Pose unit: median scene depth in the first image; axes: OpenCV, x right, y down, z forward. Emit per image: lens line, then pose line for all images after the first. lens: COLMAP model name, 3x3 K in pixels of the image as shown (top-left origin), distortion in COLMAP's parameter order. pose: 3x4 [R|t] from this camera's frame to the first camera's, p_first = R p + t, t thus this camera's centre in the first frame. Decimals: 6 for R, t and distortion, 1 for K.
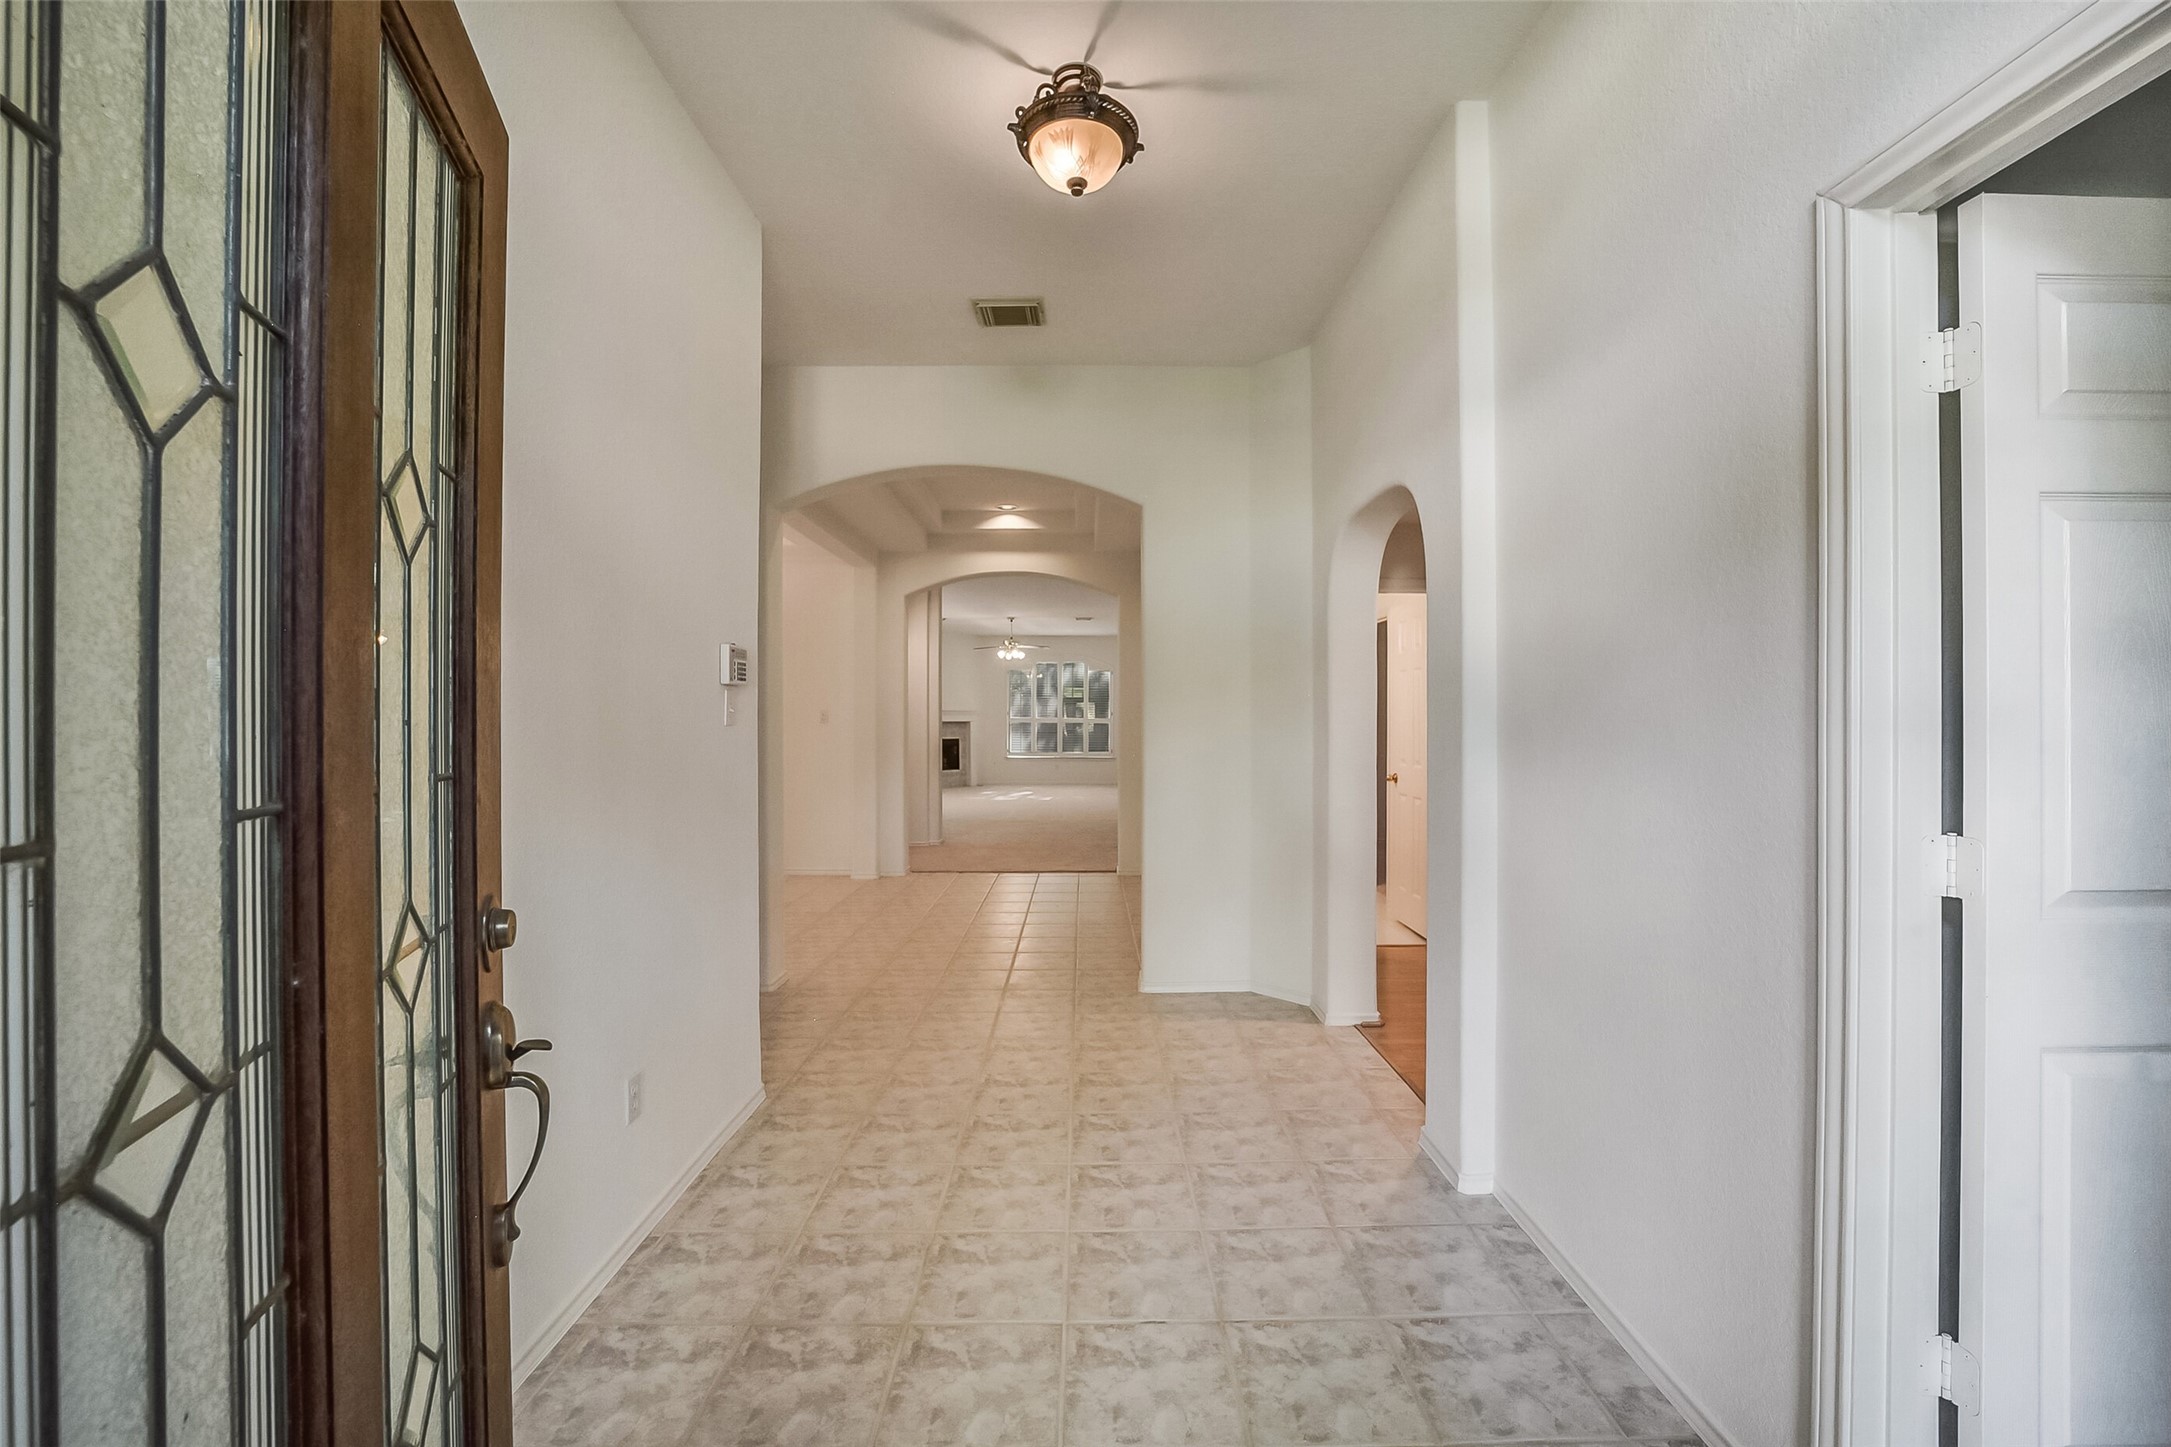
lens RADIAL K [[883.8, 0, 1087.2], [0, 883.8, 718.9], [0, 0, 1]] dist [-0.001624, -0.000090]
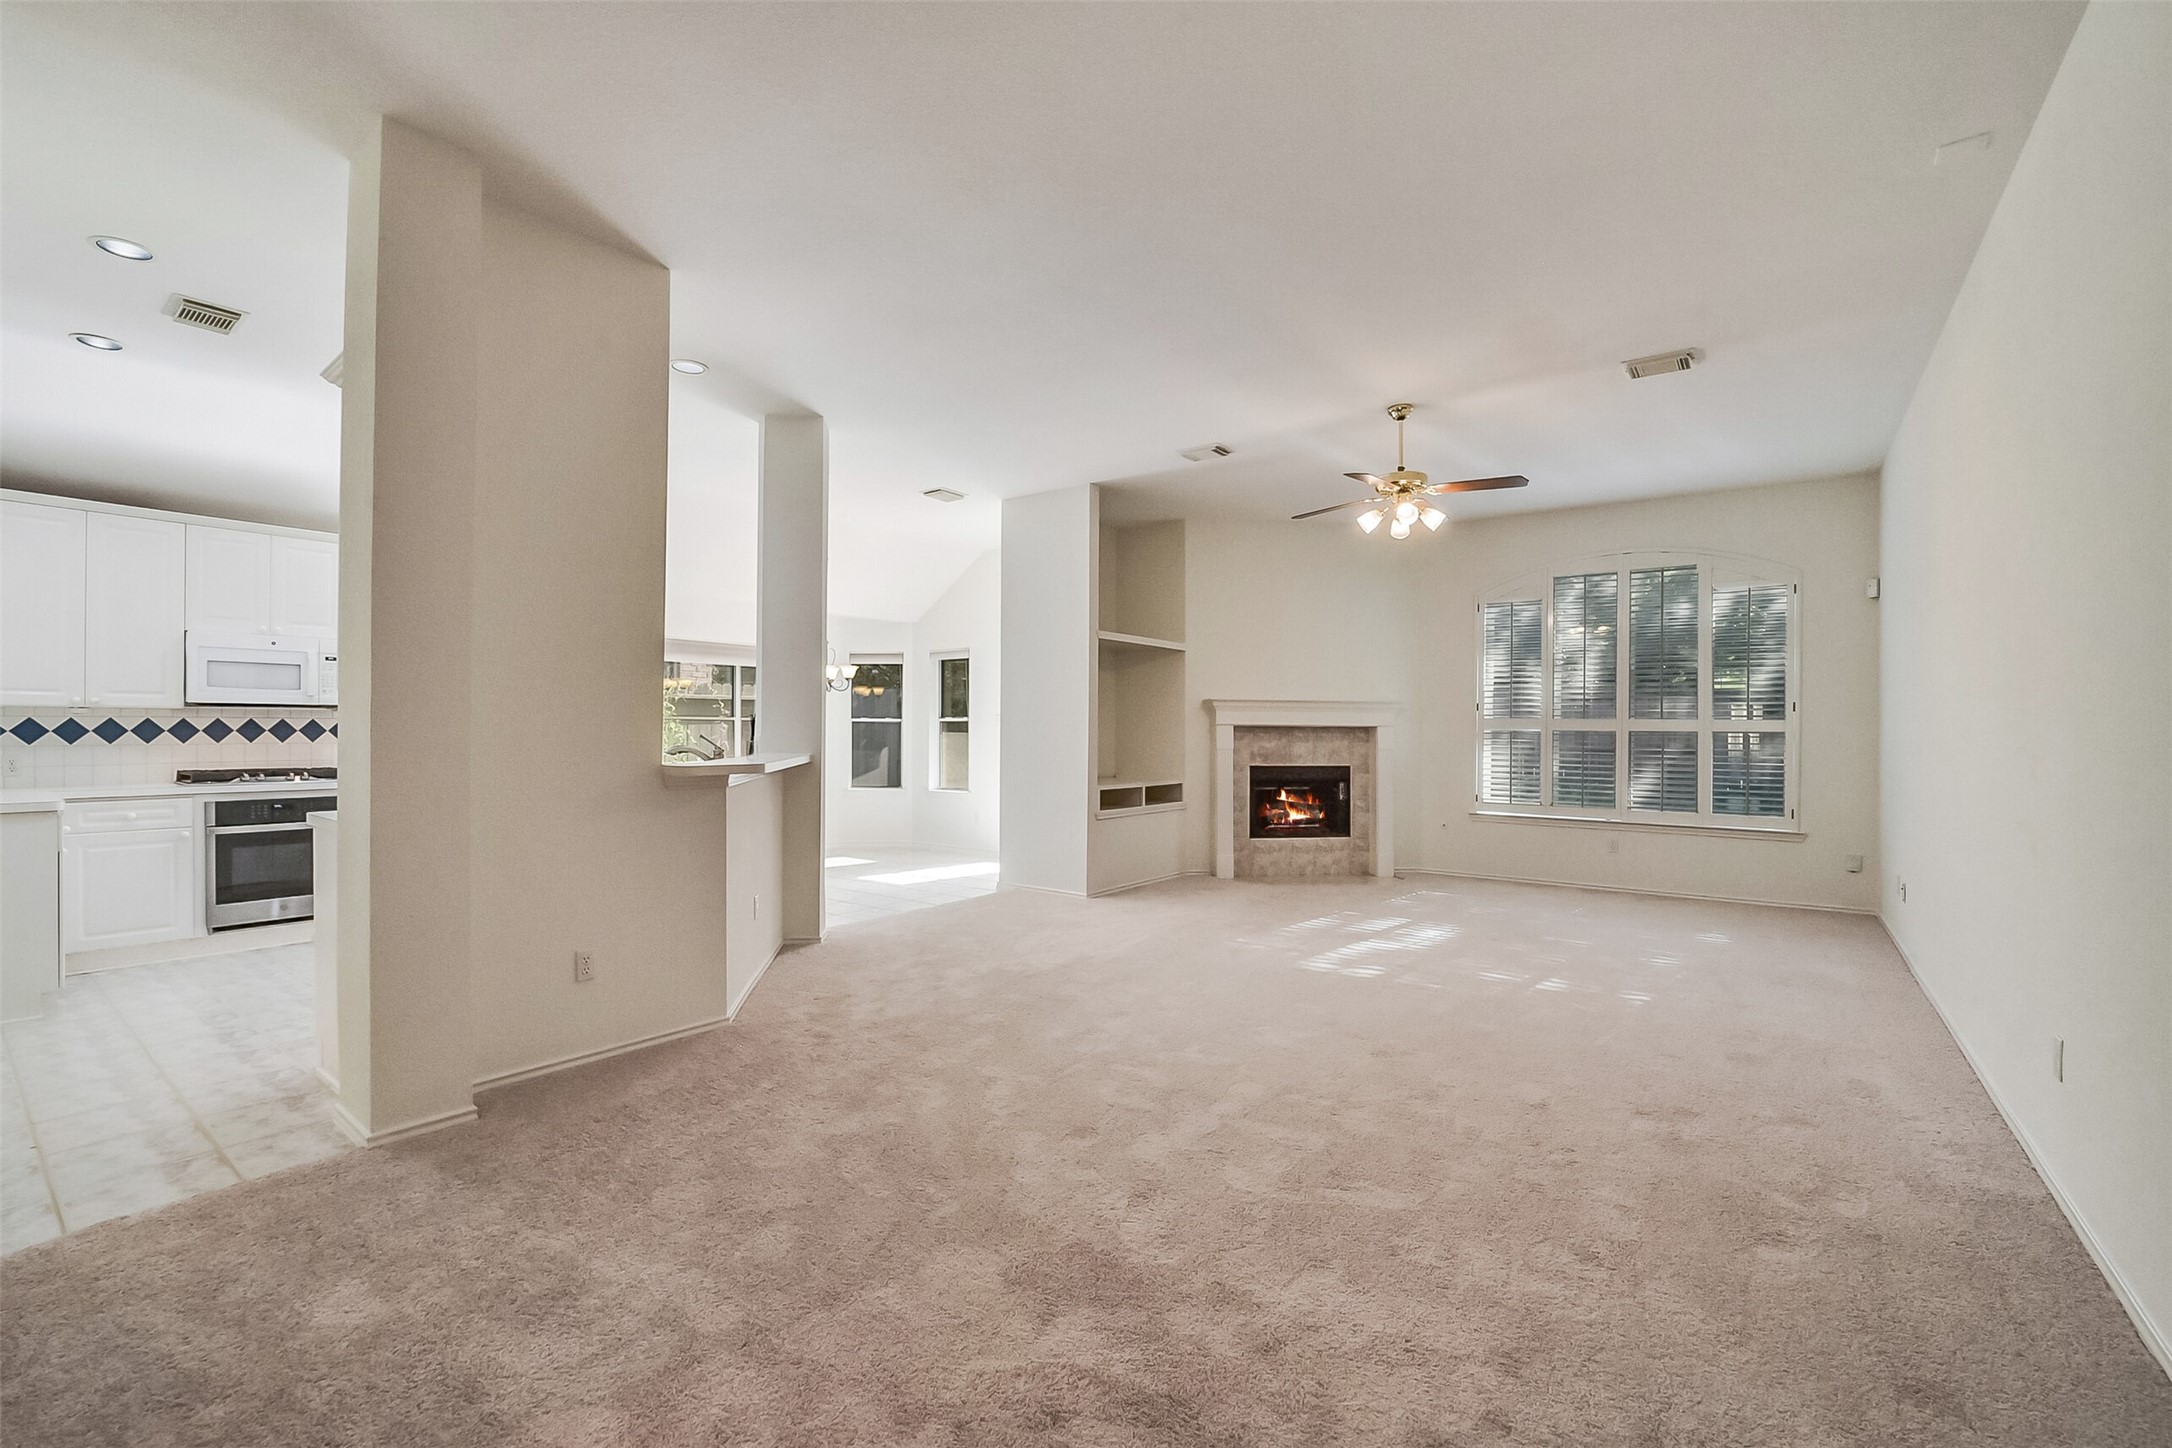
lens RADIAL K [[884.2, 0, 1084.4], [0, 884.2, 722.7], [0, 0, 1]] dist [-0.001624, -0.000090]
pose [[0.779053, -0.001450, -0.626956, 0.024459], [-0.001788, 0.999988, -0.004534, 0.003902], [0.626955, 0.004653, 0.779041, 0.582159]]
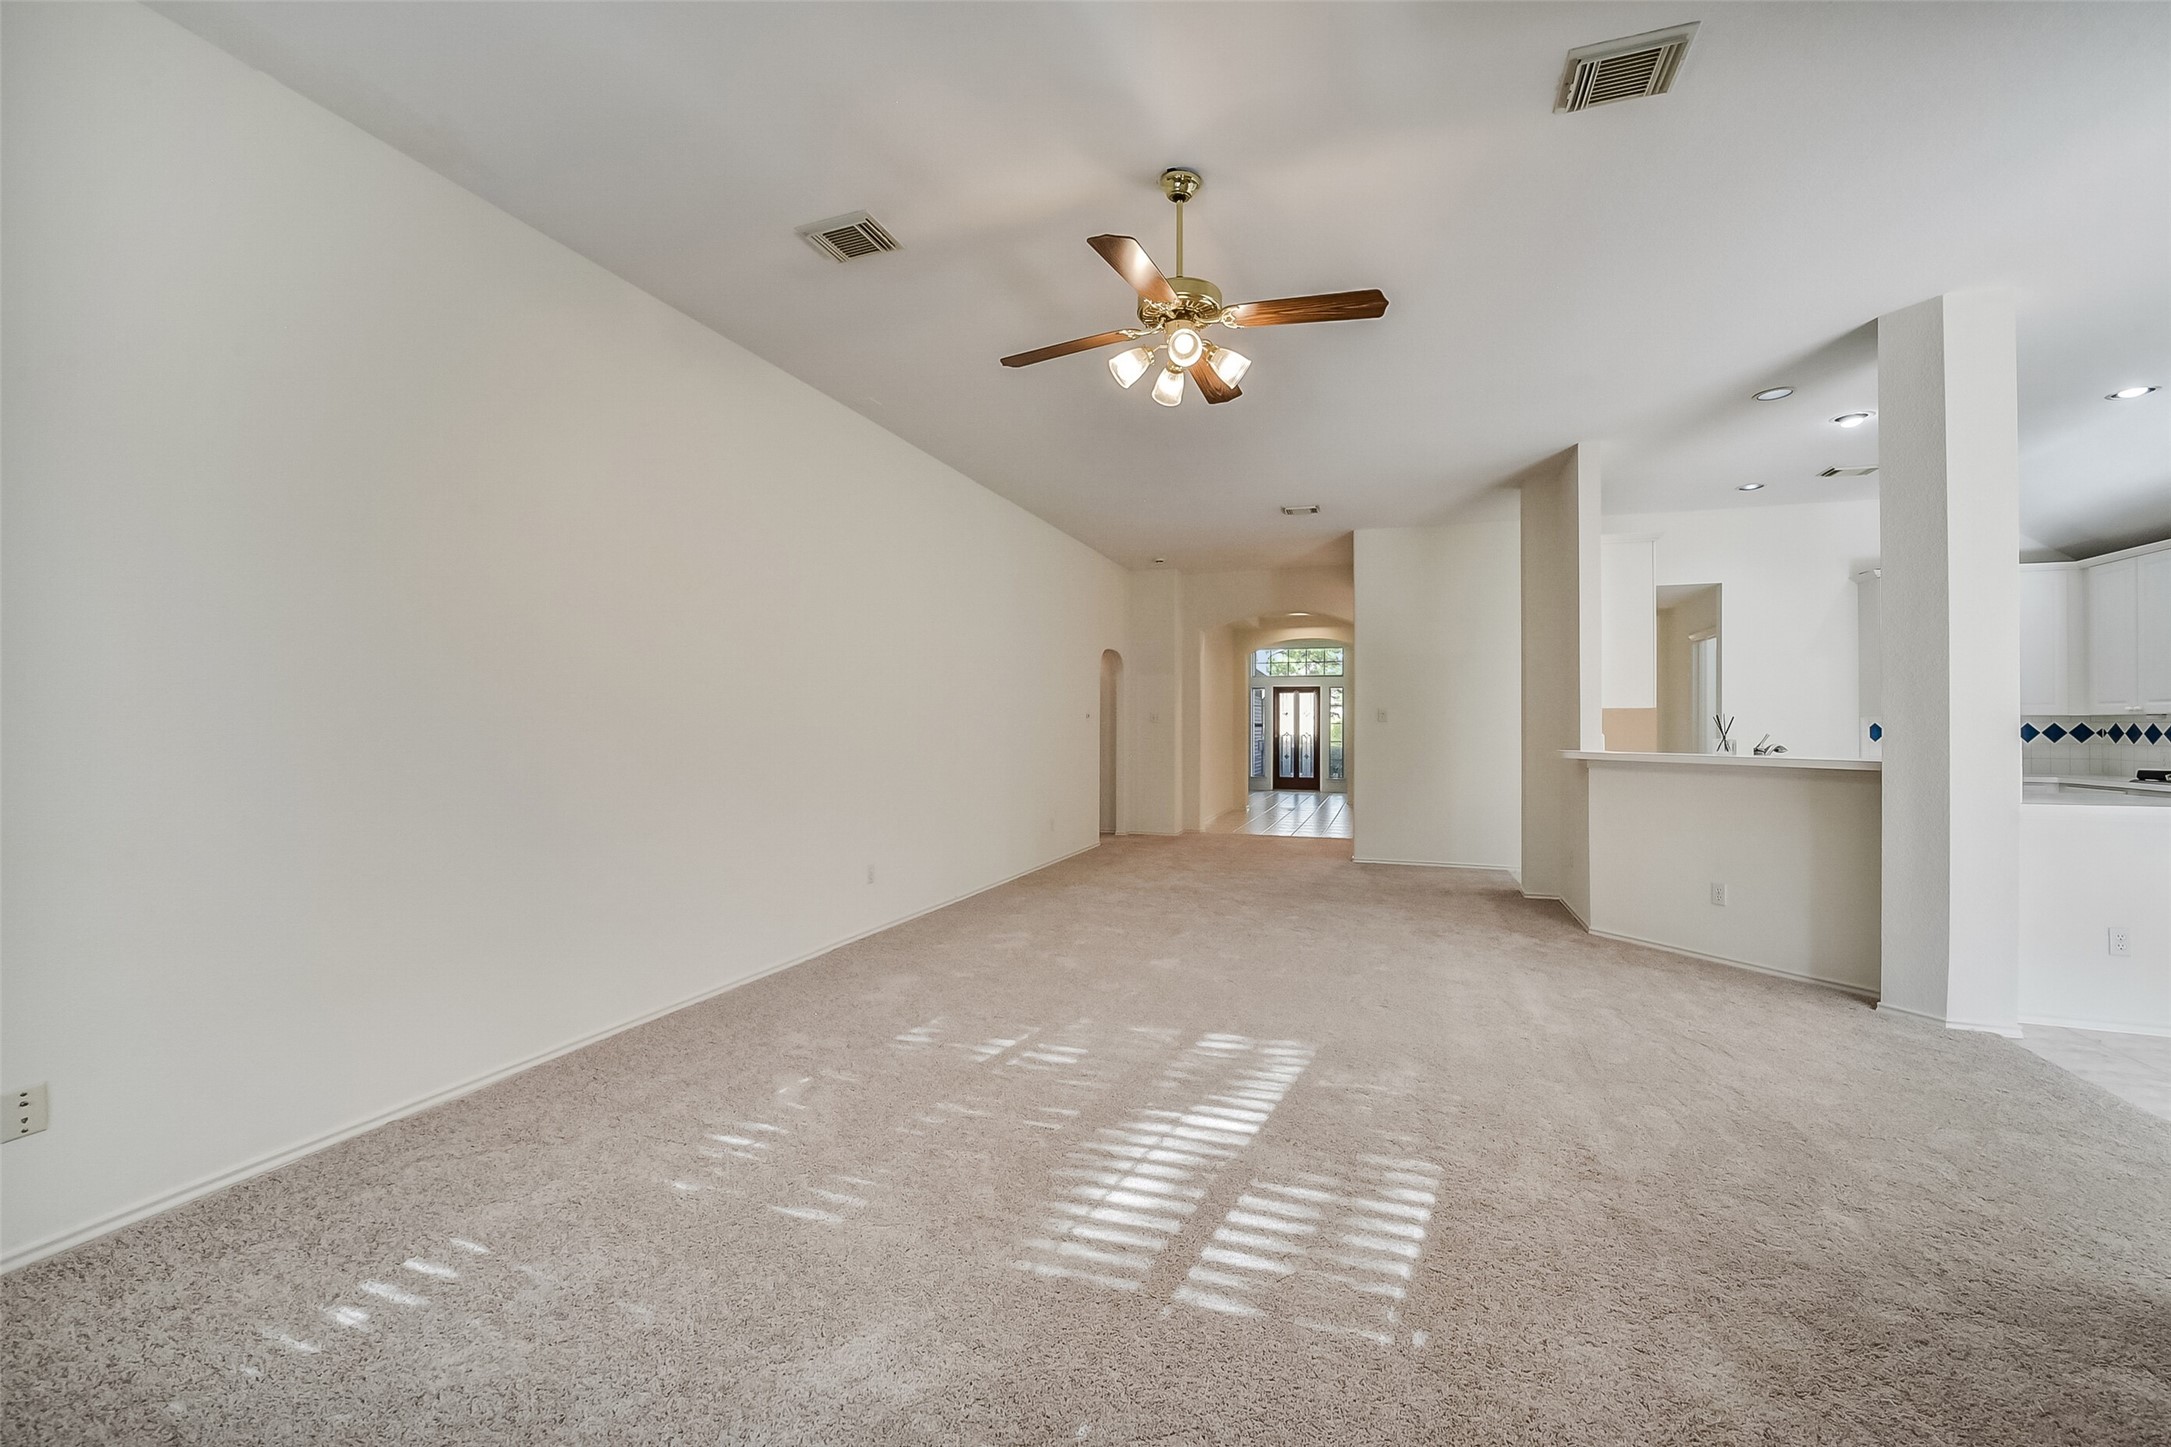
lens RADIAL K [[883.8, 0, 1076.7], [0, 883.8, 725.9], [0, 0, 1]] dist [-0.001624, -0.000090]
pose [[-0.949860, -0.001123, 0.312673, -0.180404], [-0.001917, 0.999996, -0.002232, 0.004527], [-0.312670, -0.002719, -0.949858, 1.298817]]
